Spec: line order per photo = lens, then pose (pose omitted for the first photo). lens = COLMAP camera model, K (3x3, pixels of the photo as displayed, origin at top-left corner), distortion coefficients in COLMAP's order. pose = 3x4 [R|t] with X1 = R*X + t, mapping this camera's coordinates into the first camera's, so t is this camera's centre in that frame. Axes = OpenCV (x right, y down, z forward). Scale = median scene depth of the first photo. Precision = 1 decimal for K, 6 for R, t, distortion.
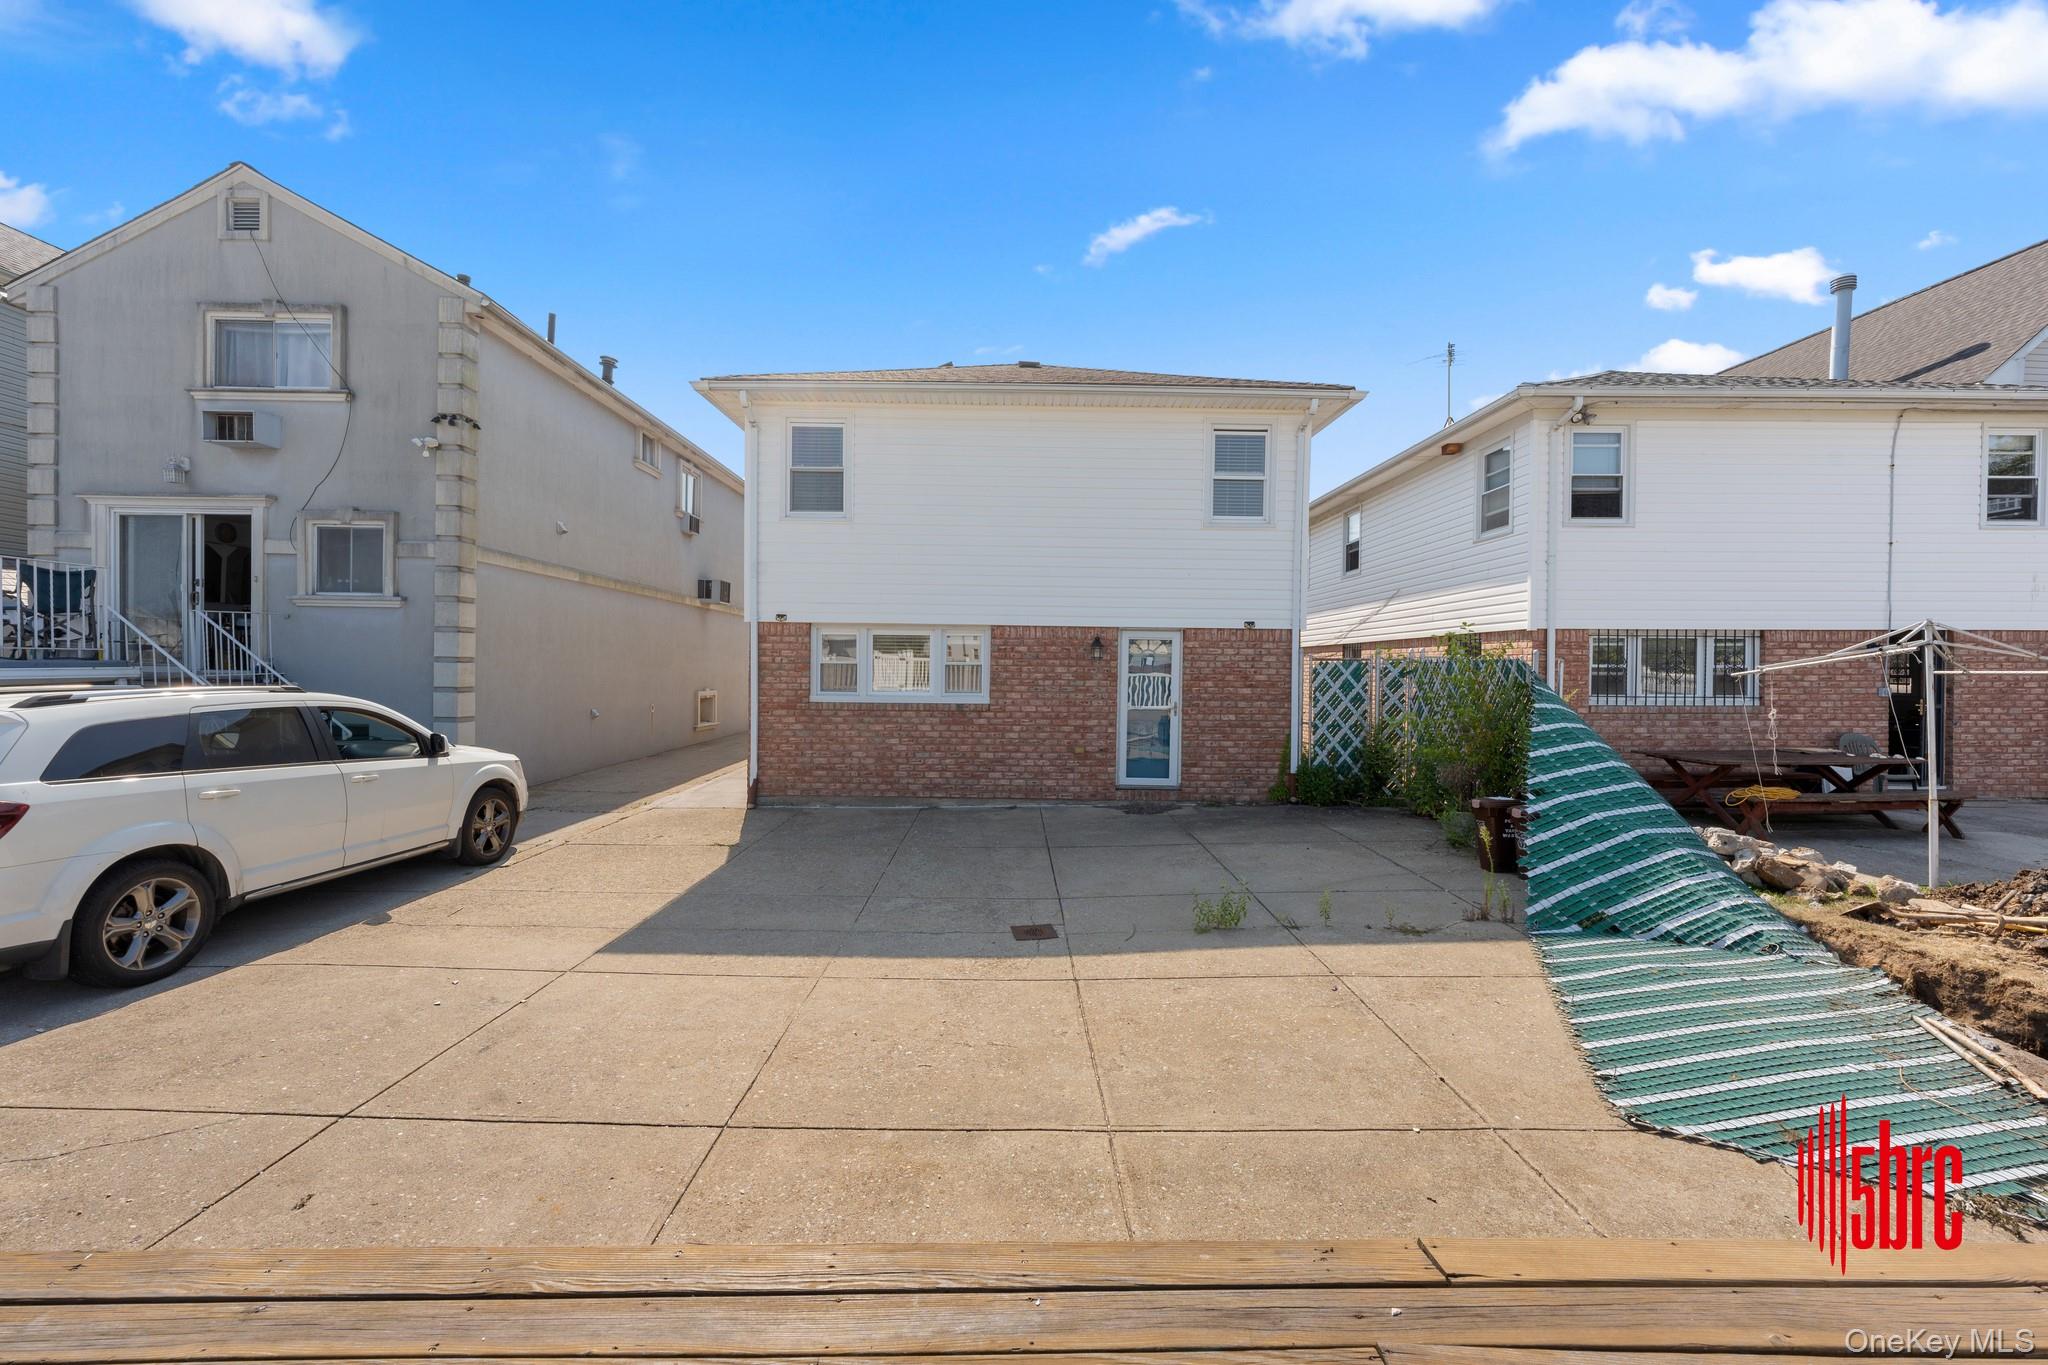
lens RADIAL K [[823.4, 0, 1017.8], [0, 823.4, 684.2], [0, 0, 1]] dist [0.000733, -0.000135]
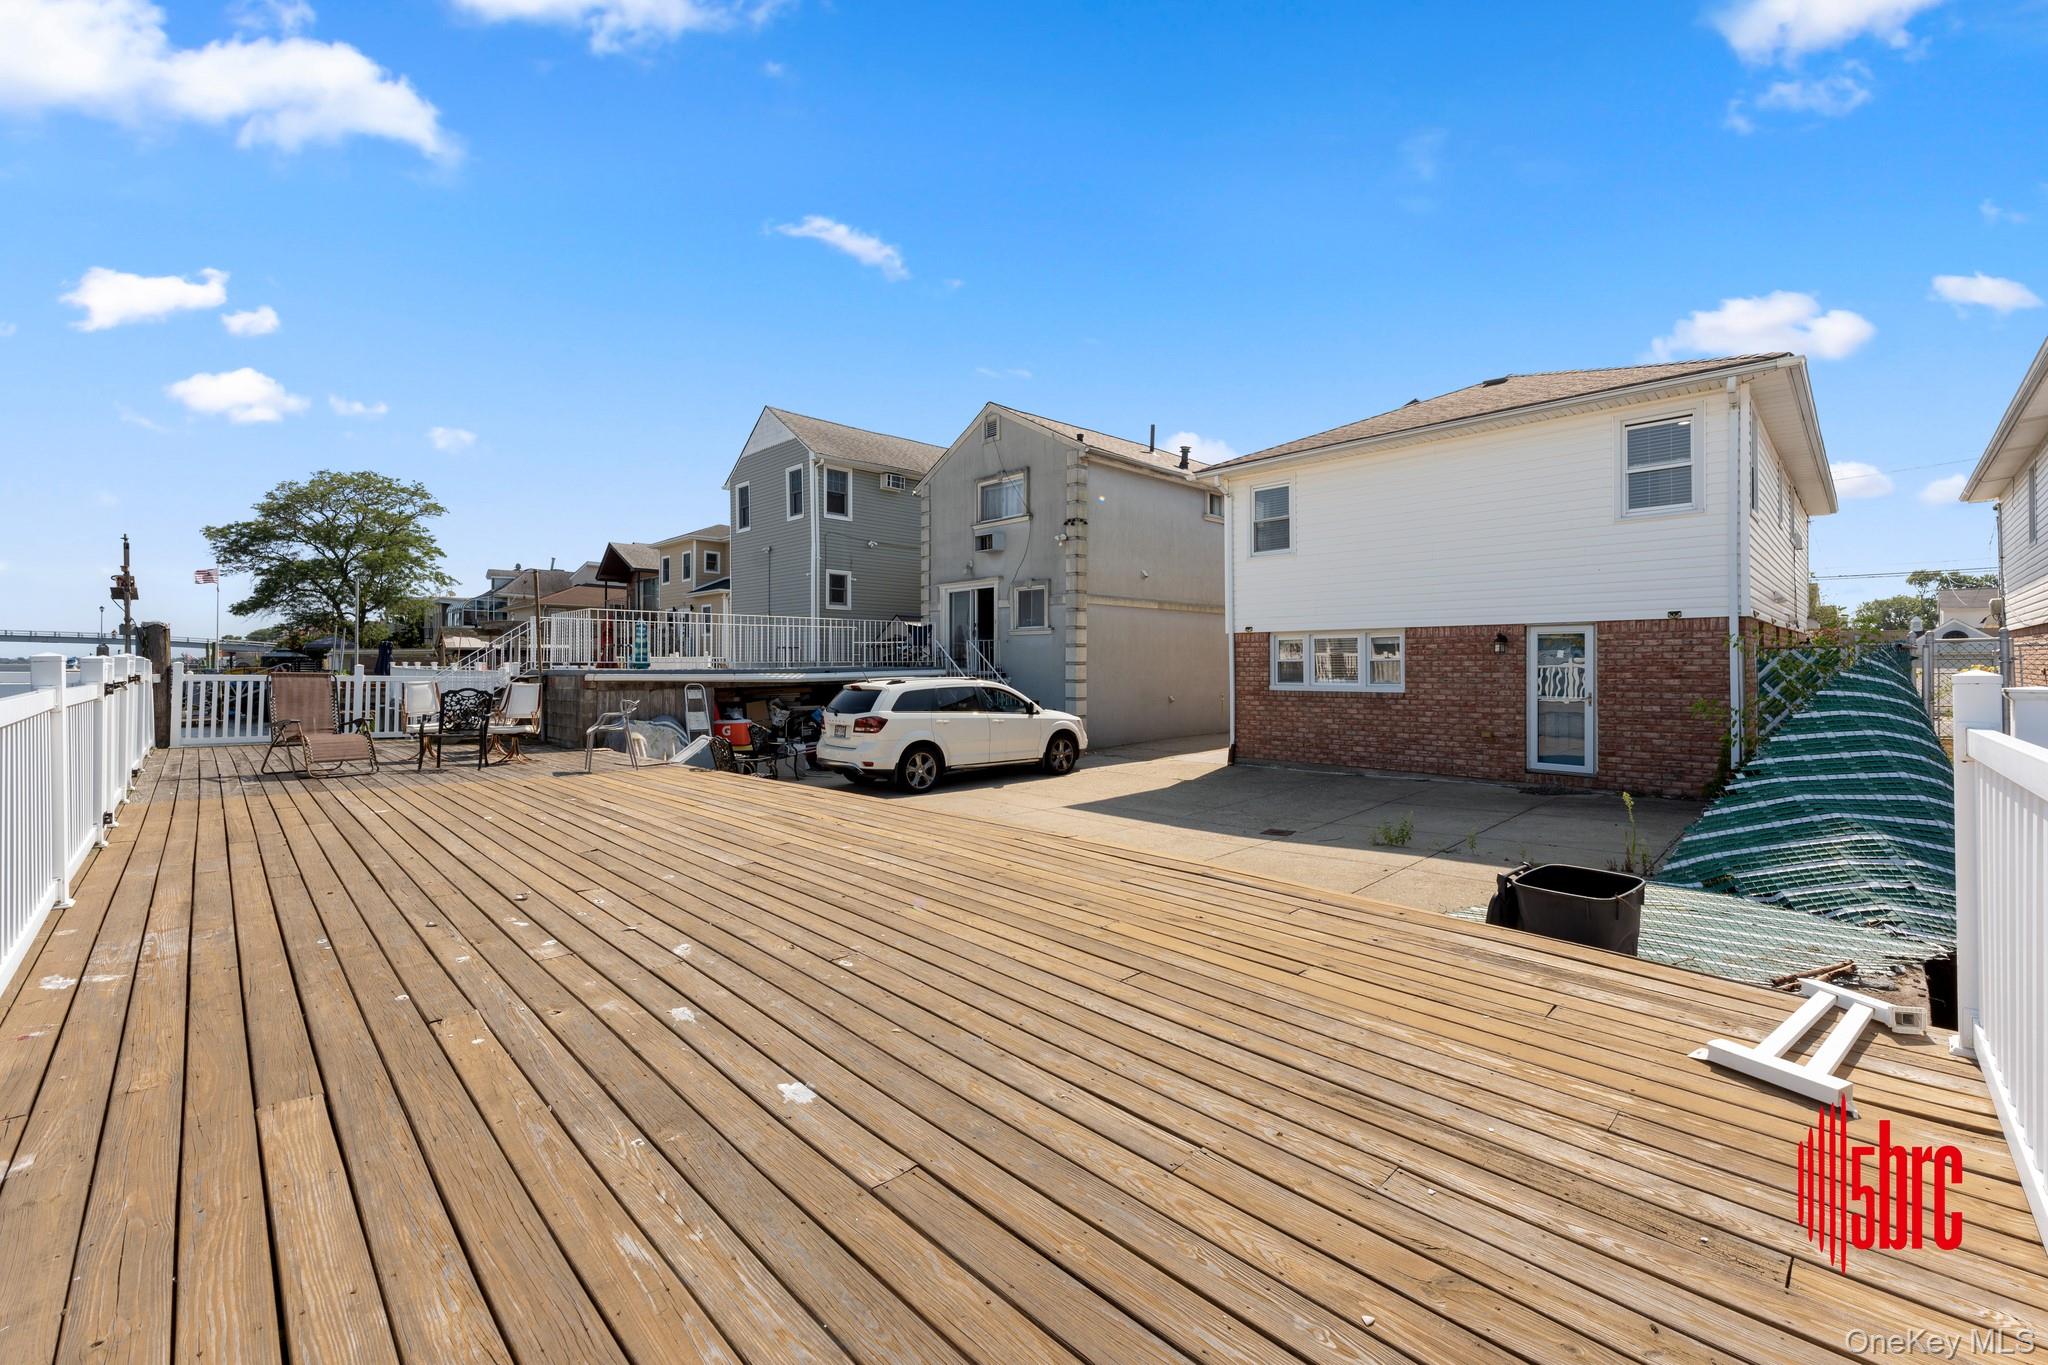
lens RADIAL K [[833.5, 0, 1021.1], [0, 833.5, 661.9], [0, 0, 1]] dist [0.000160, -0.000491]
pose [[0.692079, -0.017725, -0.721604, 0.460052], [-0.000479, 0.999687, -0.025015, 0.009500], [0.721821, 0.017658, 0.691854, -0.251307]]
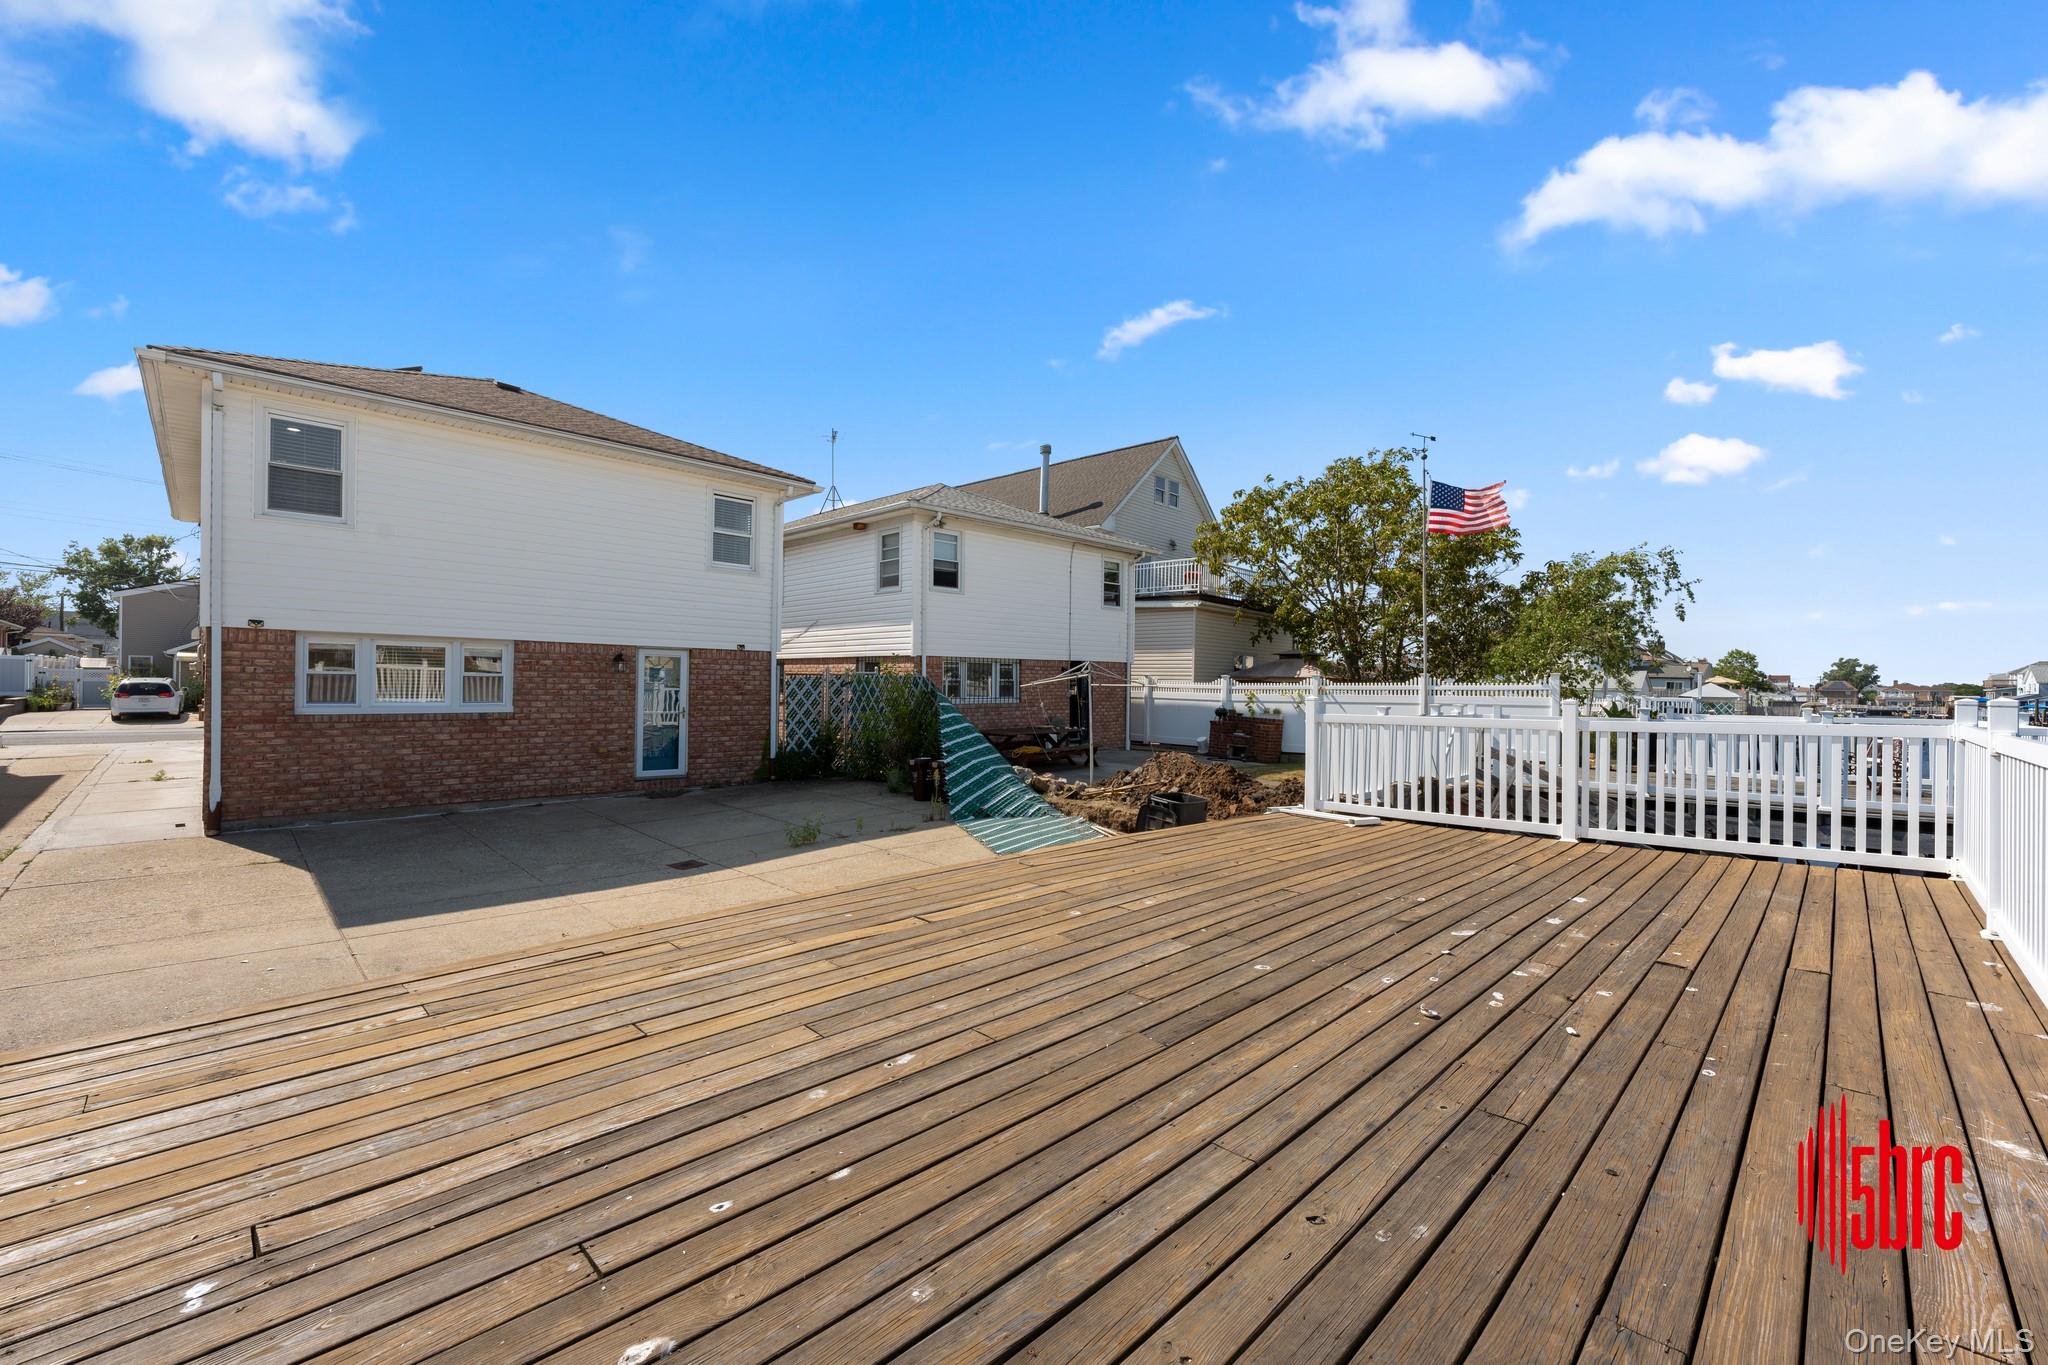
lens RADIAL K [[826.0, 0, 1023.4], [0, 826.0, 687.6], [0, 0, 1]] dist [-0.001097, -0.000150]
pose [[0.714055, -0.003349, 0.700082, -0.318841], [0.005491, 0.999985, -0.000817, -0.004101], [-0.700068, 0.004428, 0.714062, -0.253935]]
